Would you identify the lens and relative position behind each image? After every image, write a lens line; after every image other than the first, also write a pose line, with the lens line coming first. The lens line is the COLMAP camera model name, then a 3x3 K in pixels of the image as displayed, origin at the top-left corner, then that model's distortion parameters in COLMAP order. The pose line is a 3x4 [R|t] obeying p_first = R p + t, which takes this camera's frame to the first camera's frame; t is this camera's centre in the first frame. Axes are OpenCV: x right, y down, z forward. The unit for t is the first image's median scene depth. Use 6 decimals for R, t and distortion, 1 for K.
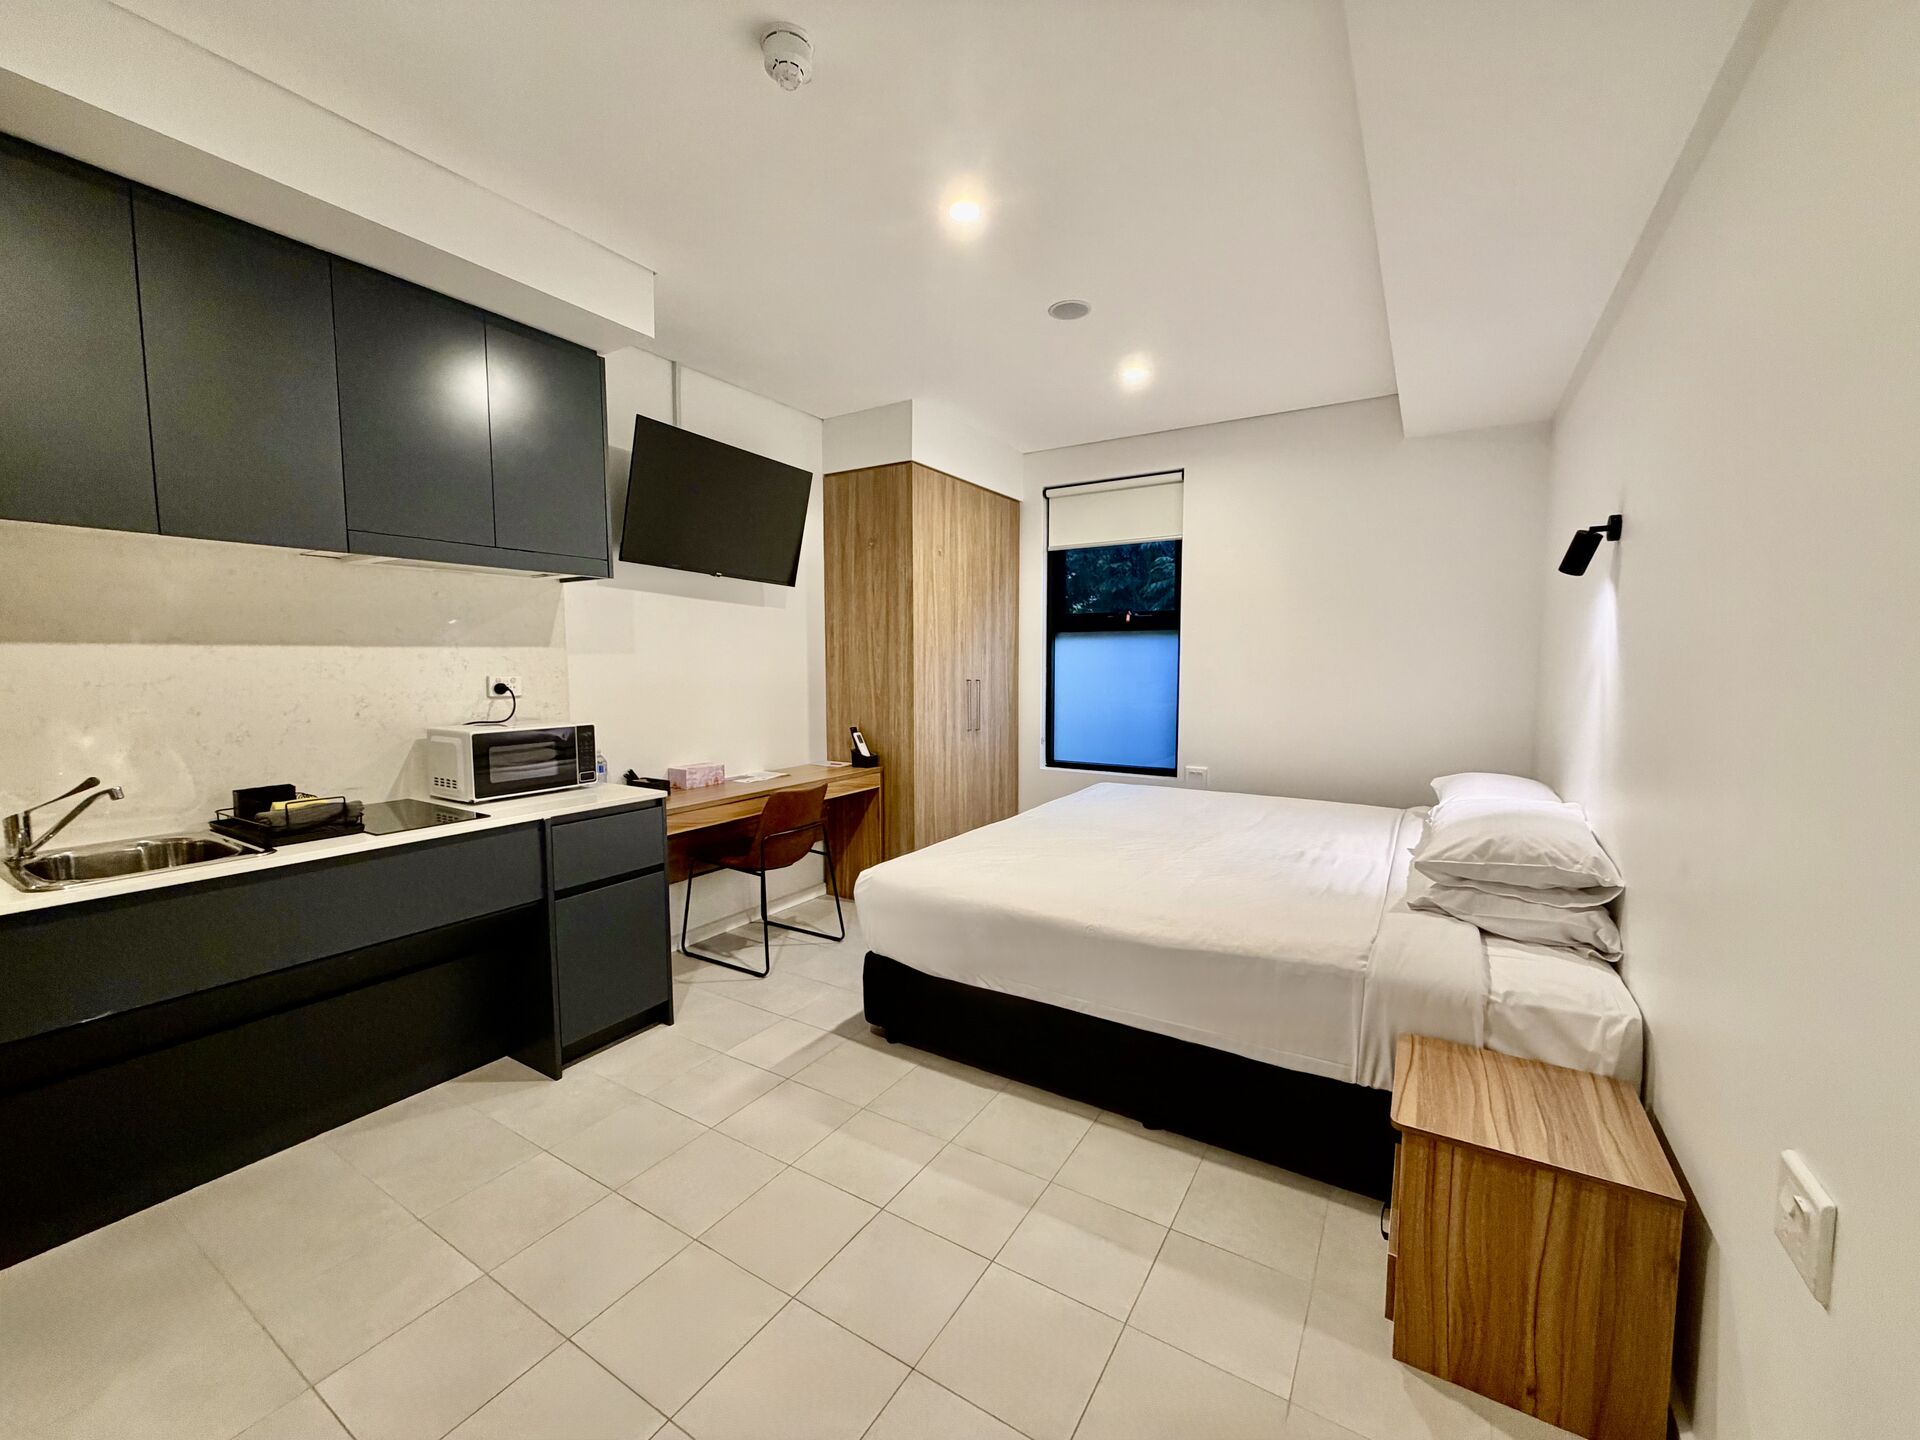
lens RADIAL K [[768.1, 0, 960.0], [0, 768.1, 720.0], [0, 0, 1]] dist [0.001188, 0.000104]
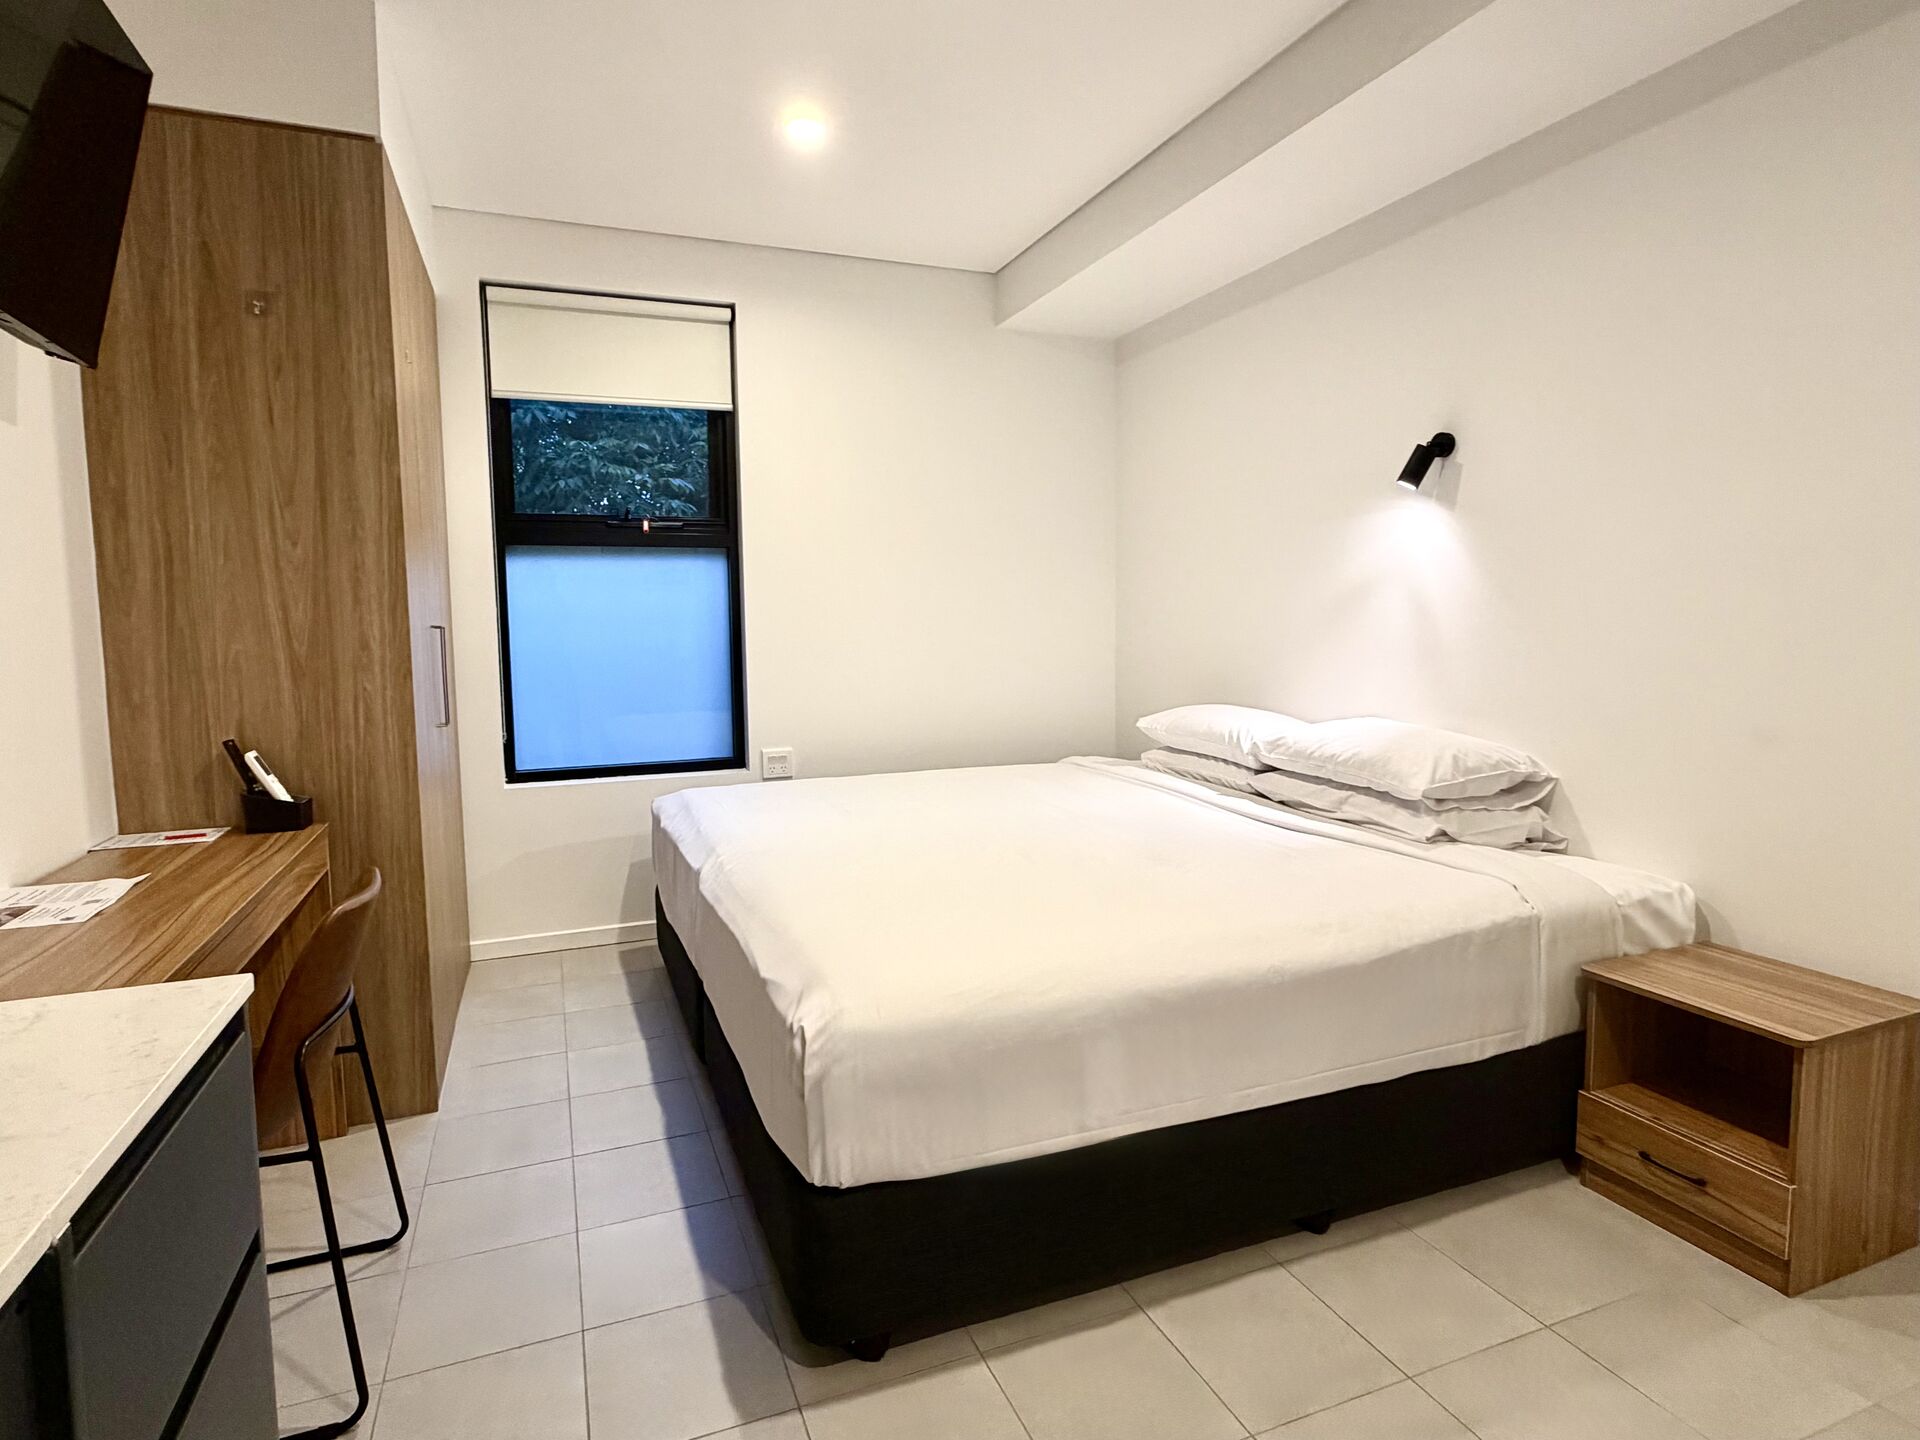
lens RADIAL K [[1005.0, 0, 954.1], [0, 1005.0, 694.5], [0, 0, 1]] dist [-0.001451, -0.000020]
pose [[0.601513, -0.068579, 0.795914, -0.412251], [0.075678, 0.996720, 0.028687, -0.001412], [-0.795270, 0.042977, 0.604730, 0.448226]]
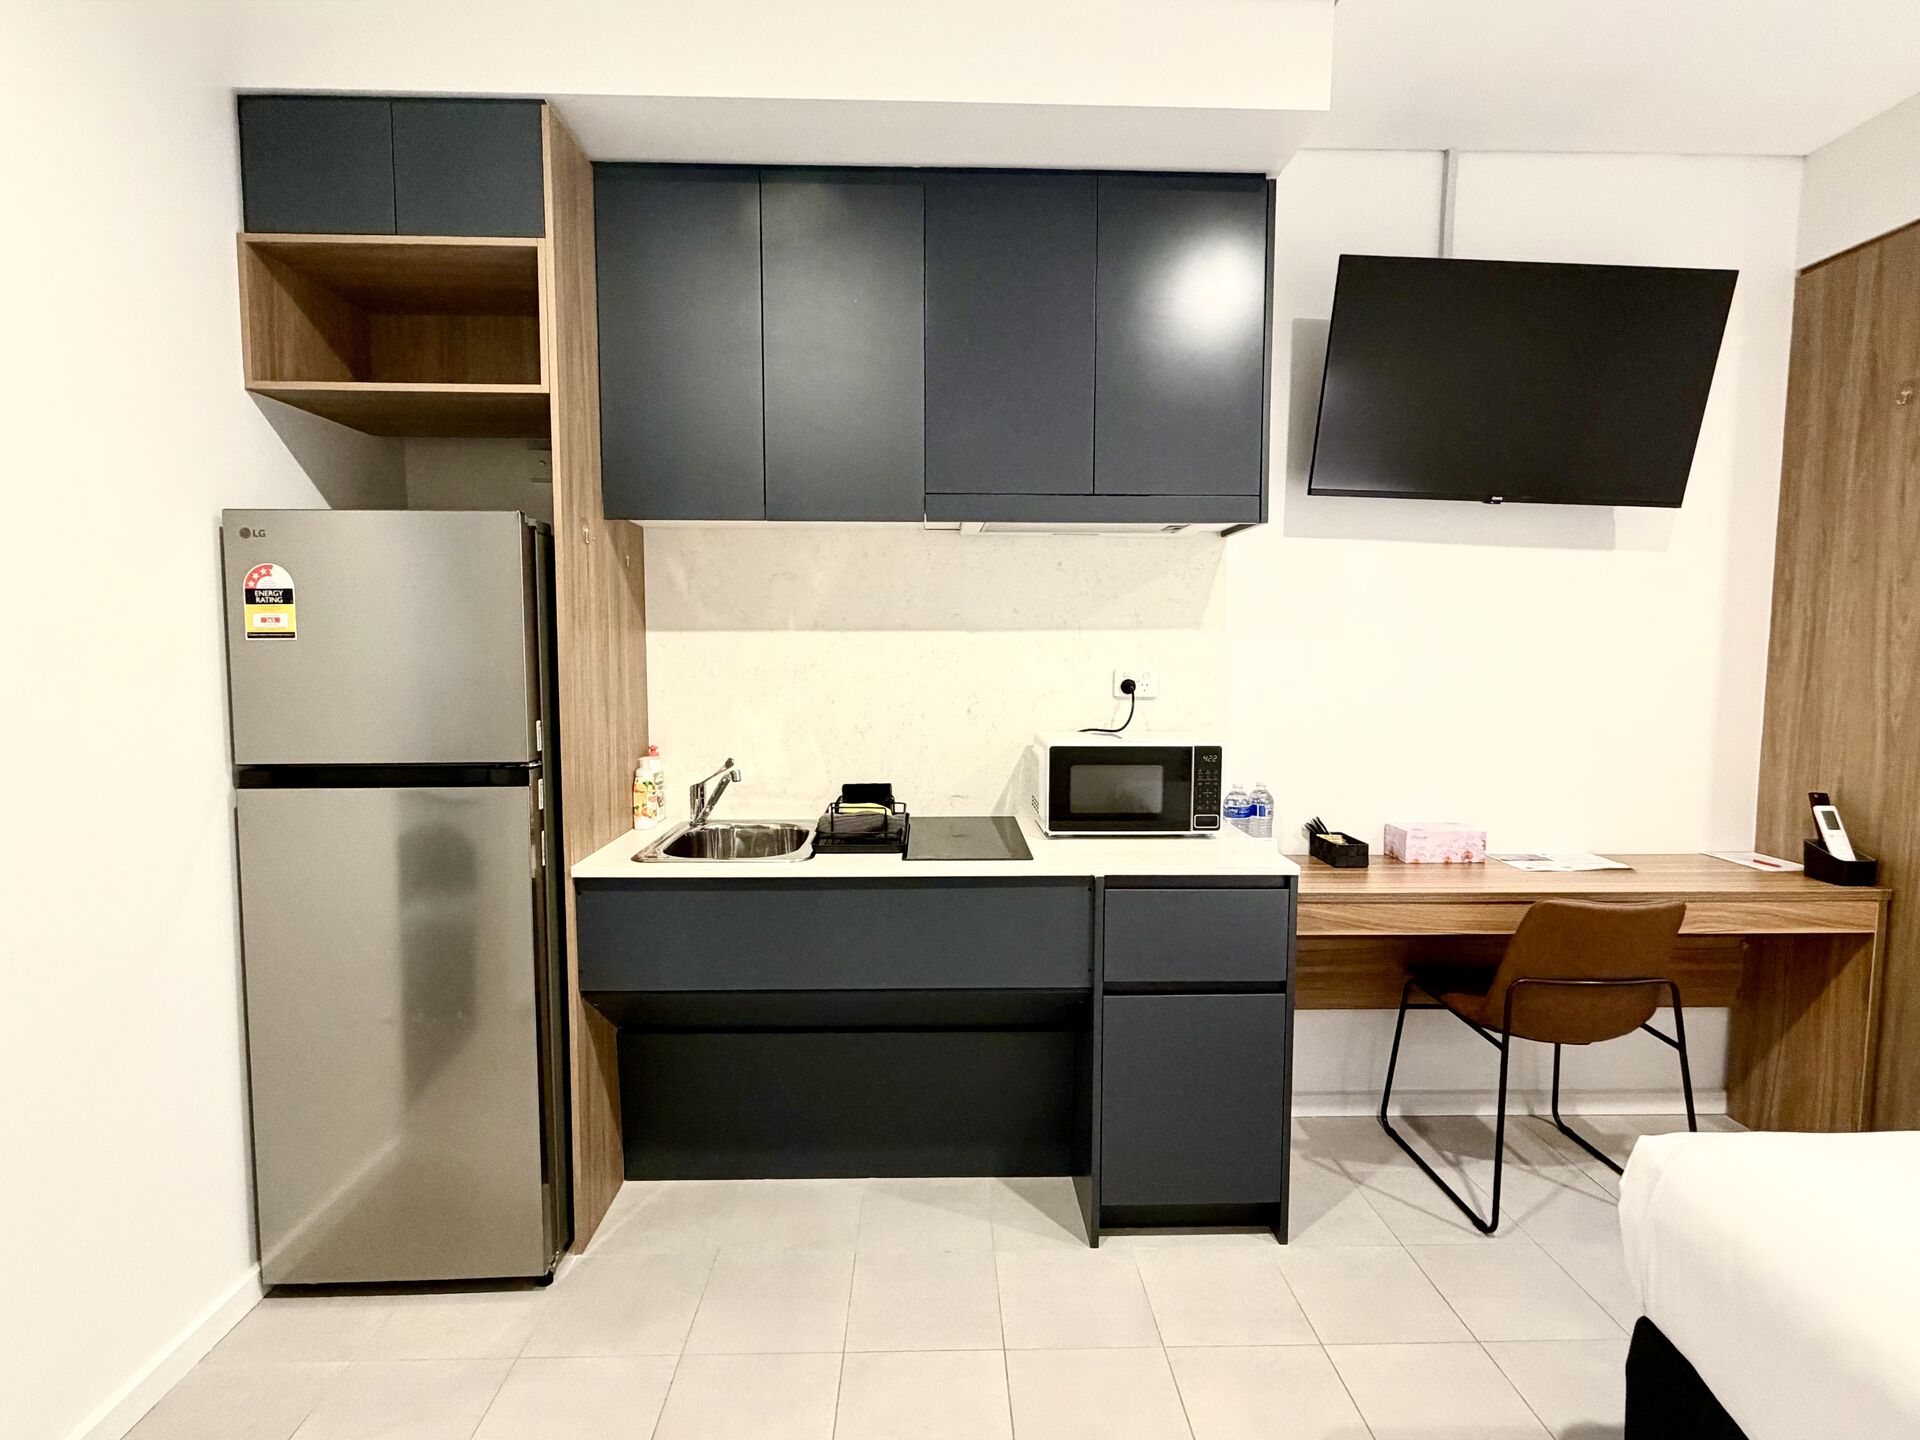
lens RADIAL K [[979.0, 0, 960.0], [0, 979.0, 720.0], [0, 0, 1]] dist [0.000307, 0.000191]
pose [[0.550188, 0.069311, -0.832159, 0.085327], [-0.069319, 0.996901, 0.037201, -0.026278], [0.832158, 0.037217, 0.553288, 0.278373]]
